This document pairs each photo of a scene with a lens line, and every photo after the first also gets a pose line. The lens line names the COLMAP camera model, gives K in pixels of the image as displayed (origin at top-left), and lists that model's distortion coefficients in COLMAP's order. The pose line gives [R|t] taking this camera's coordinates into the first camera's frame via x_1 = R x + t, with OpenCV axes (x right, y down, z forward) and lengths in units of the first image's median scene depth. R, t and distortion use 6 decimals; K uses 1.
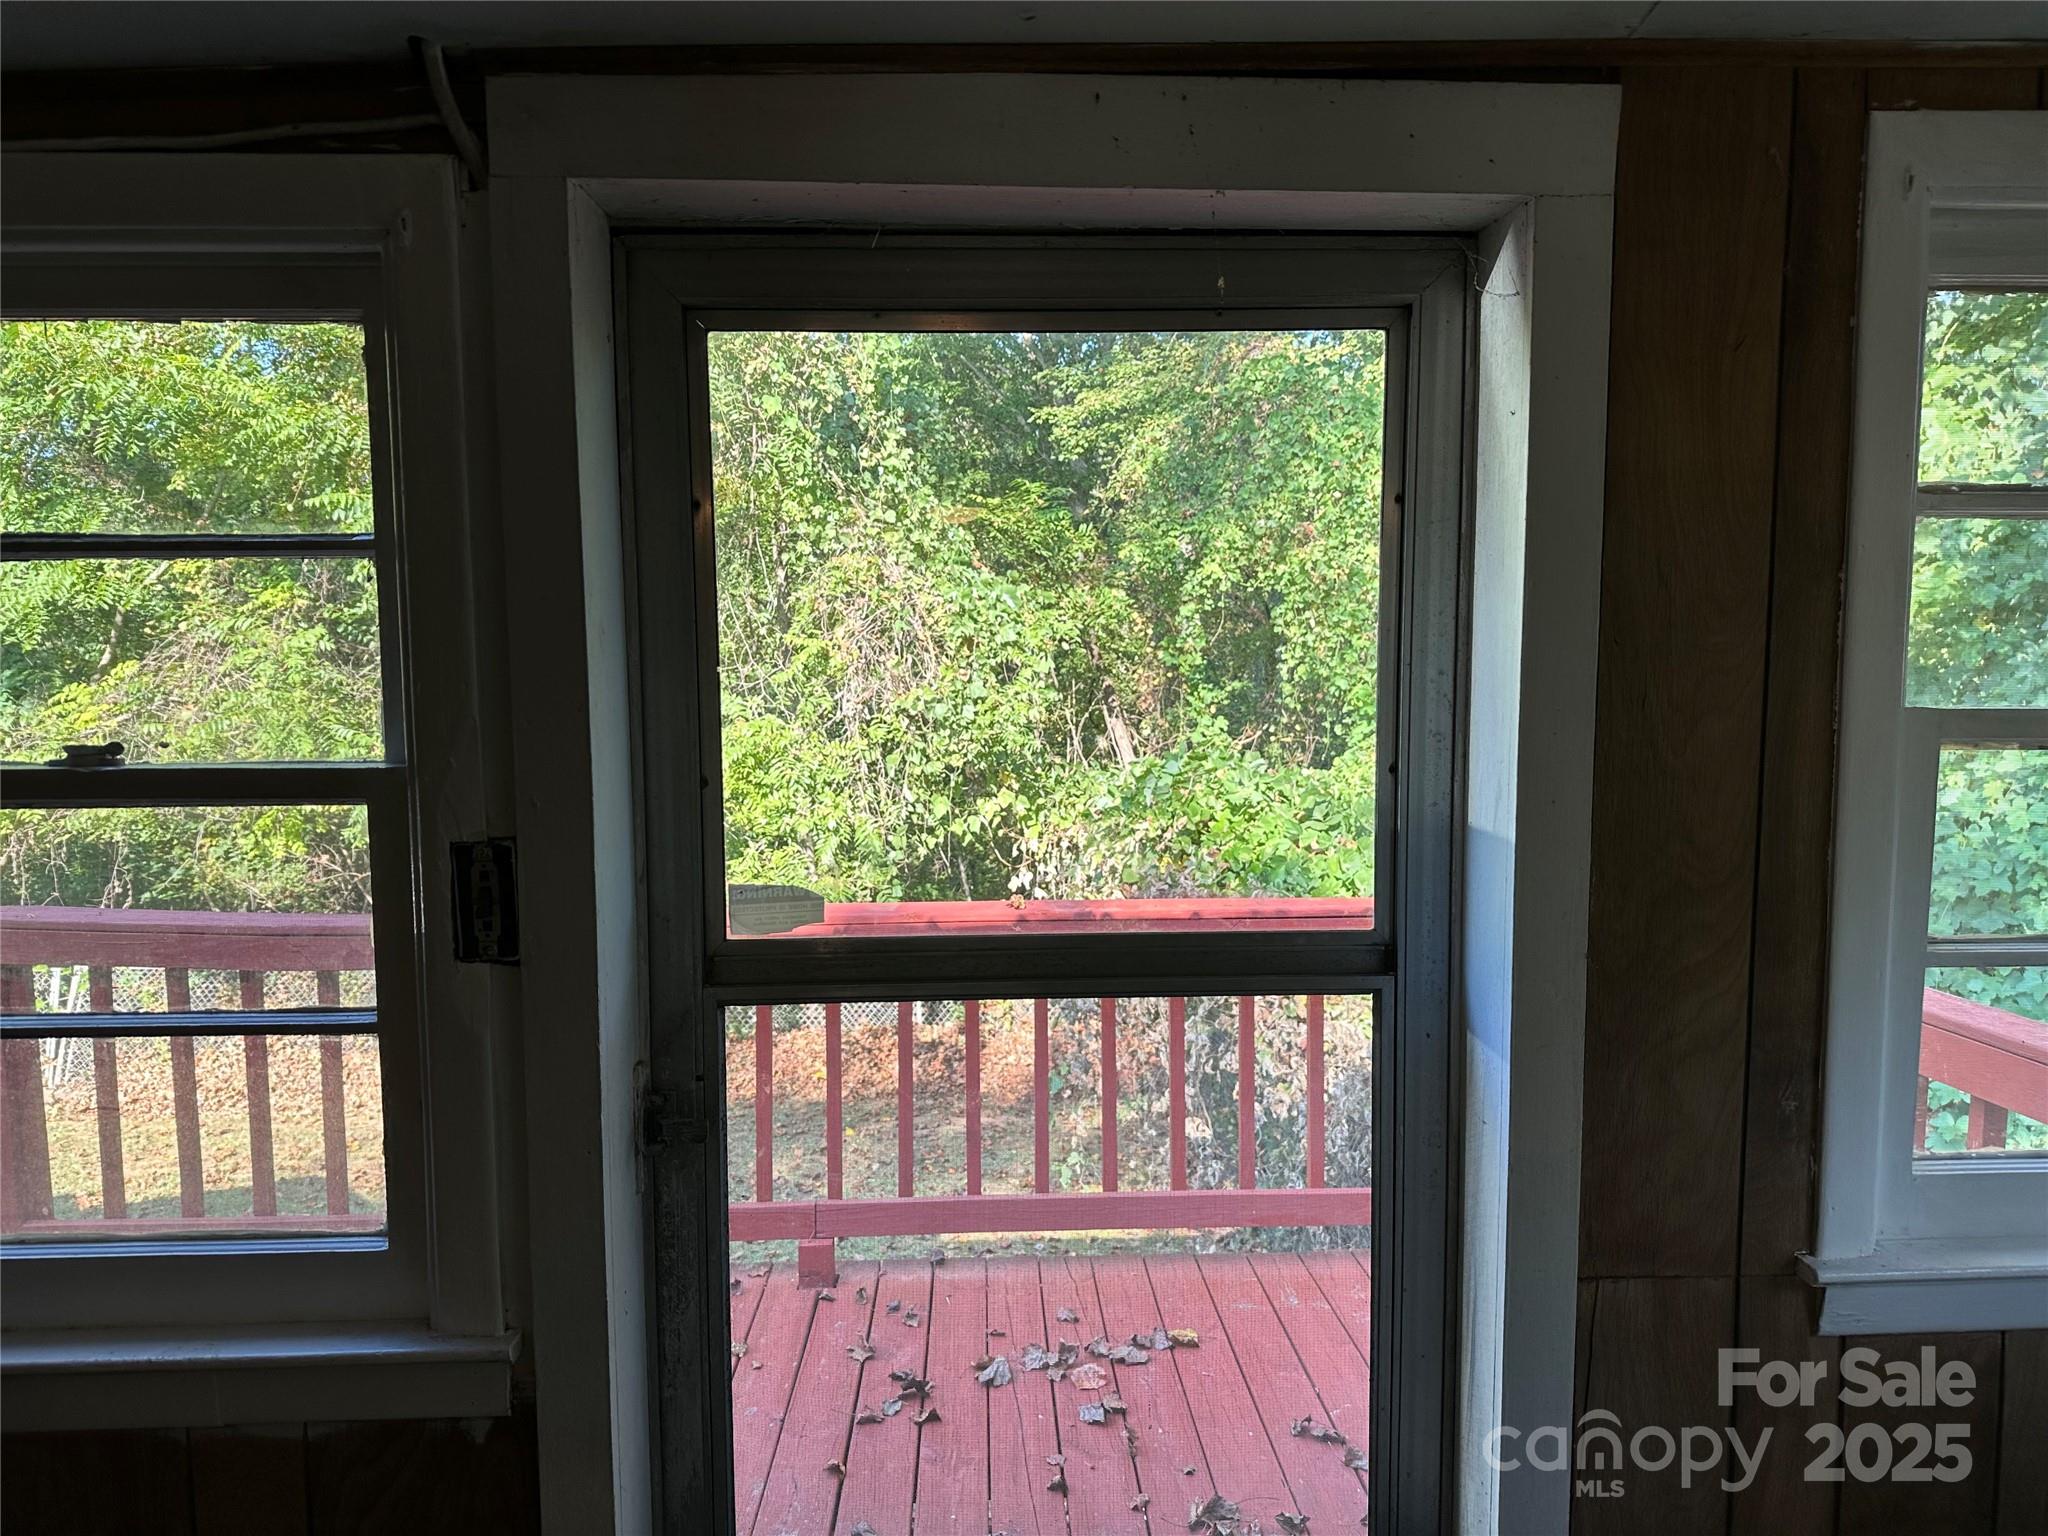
lens RADIAL K [[1446.3, 0, 1024.0], [0, 1446.3, 768.0], [0, 0, 1]] dist [0.005450, -0.012194]
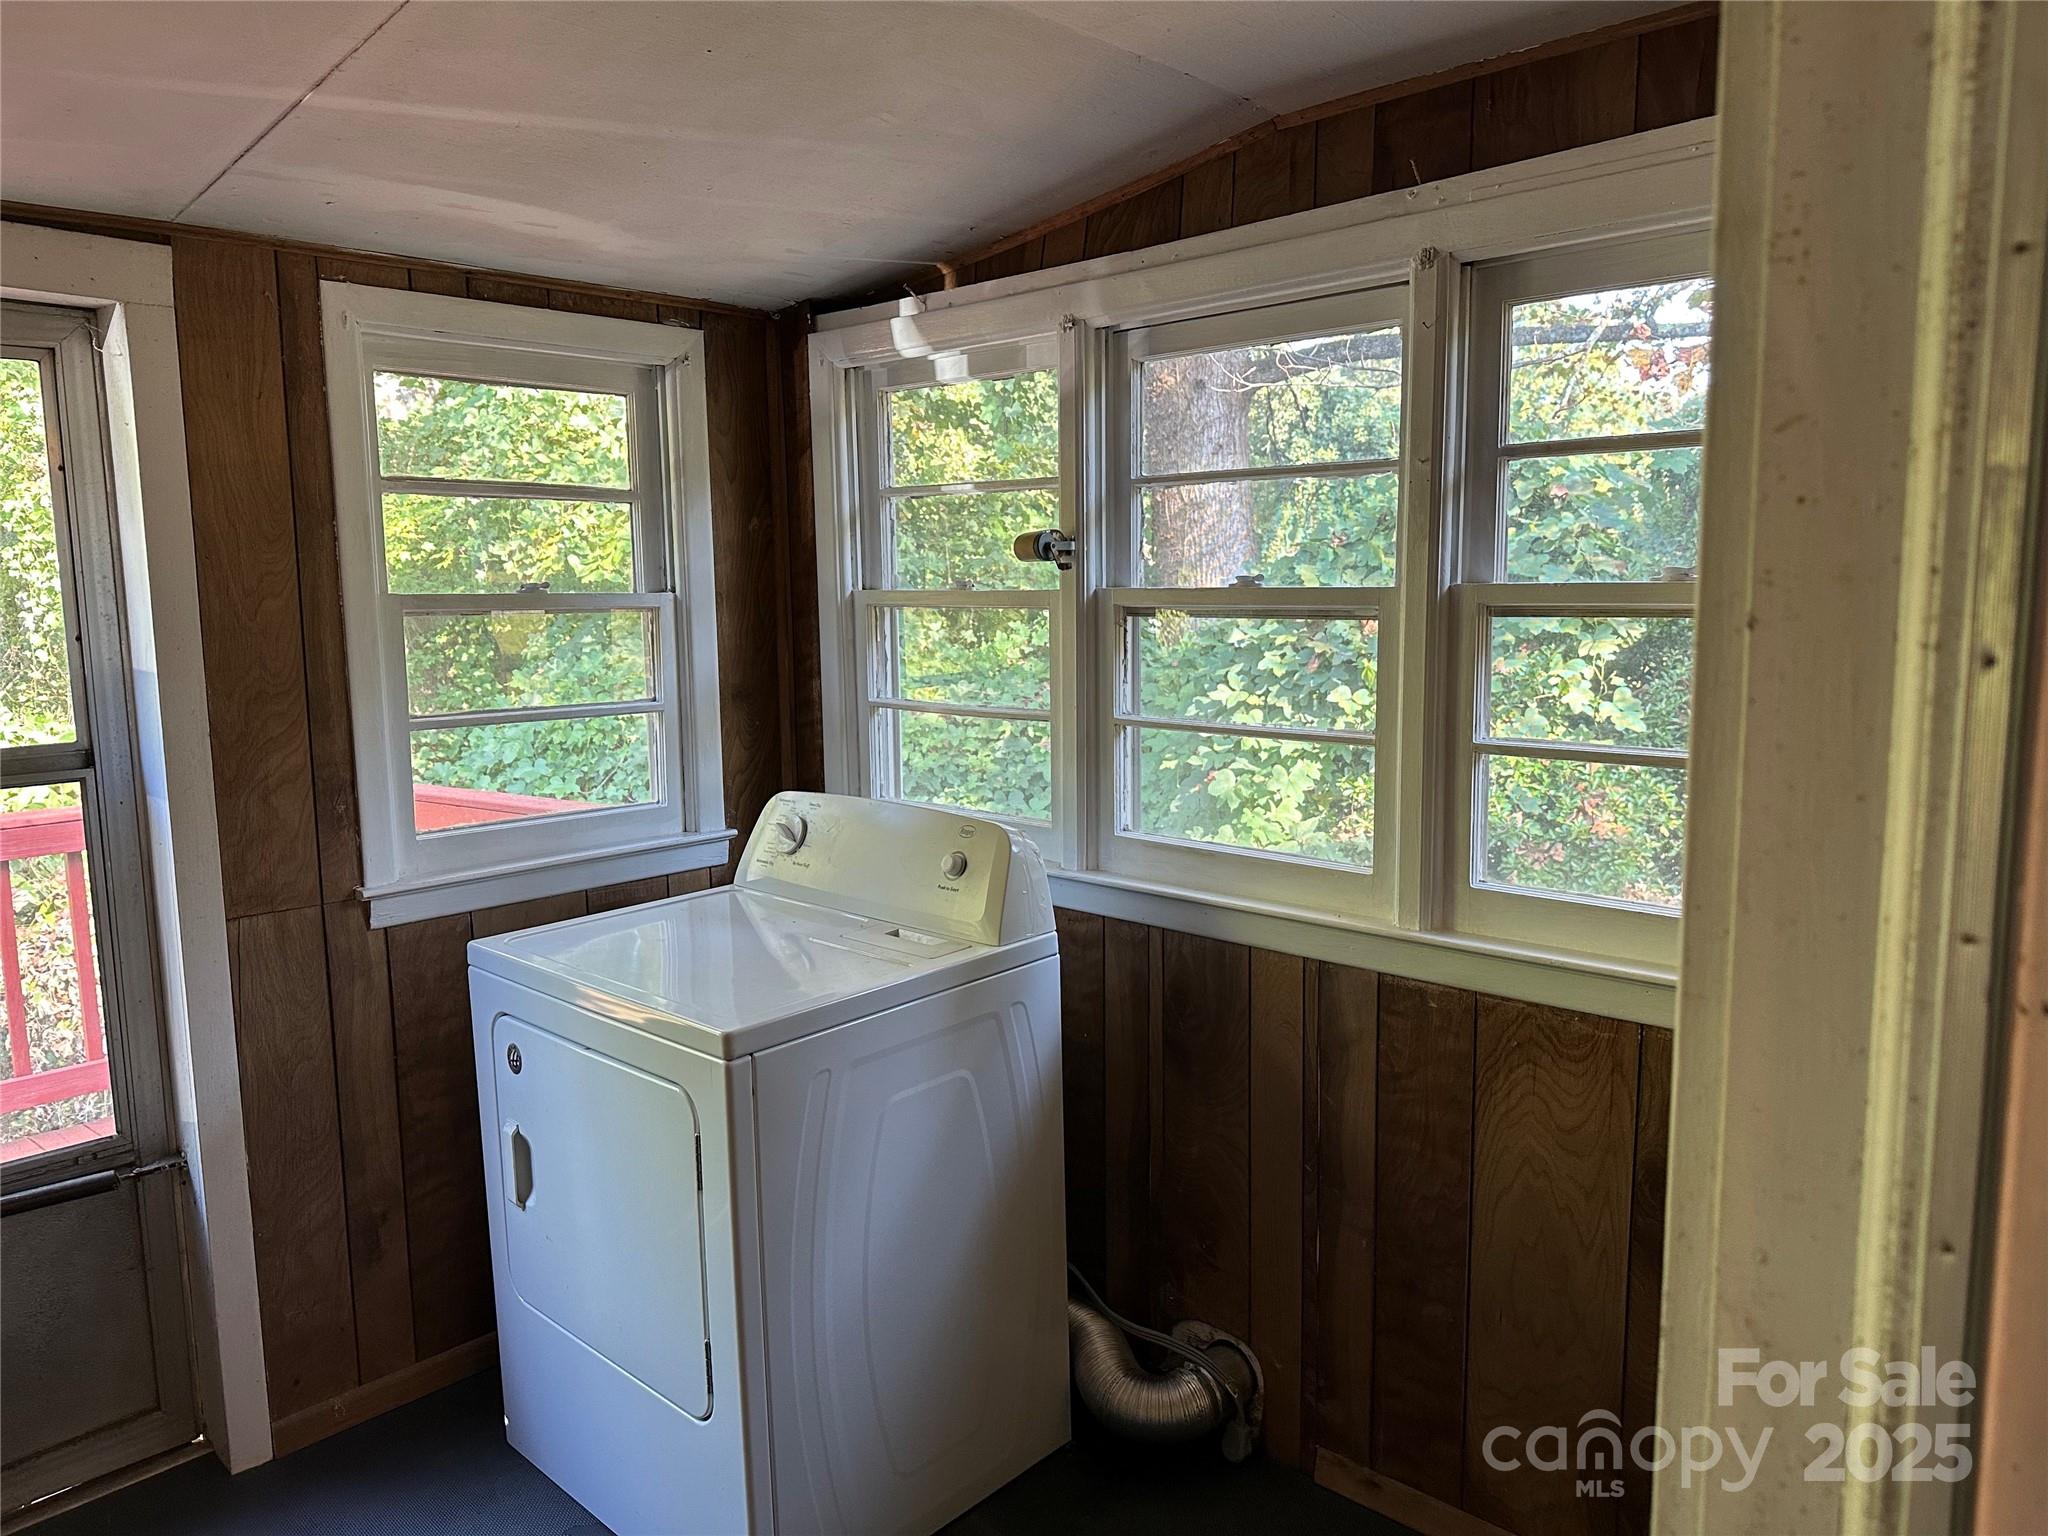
lens RADIAL K [[1446.3, 0, 1024.0], [0, 1446.3, 768.0], [0, 0, 1]] dist [0.005450, -0.012194]
pose [[0.713585, -0.093943, 0.694241, -0.122565], [0.068321, 0.995577, 0.064494, 0.112531], [-0.697229, 0.001410, 0.716847, -0.880426]]
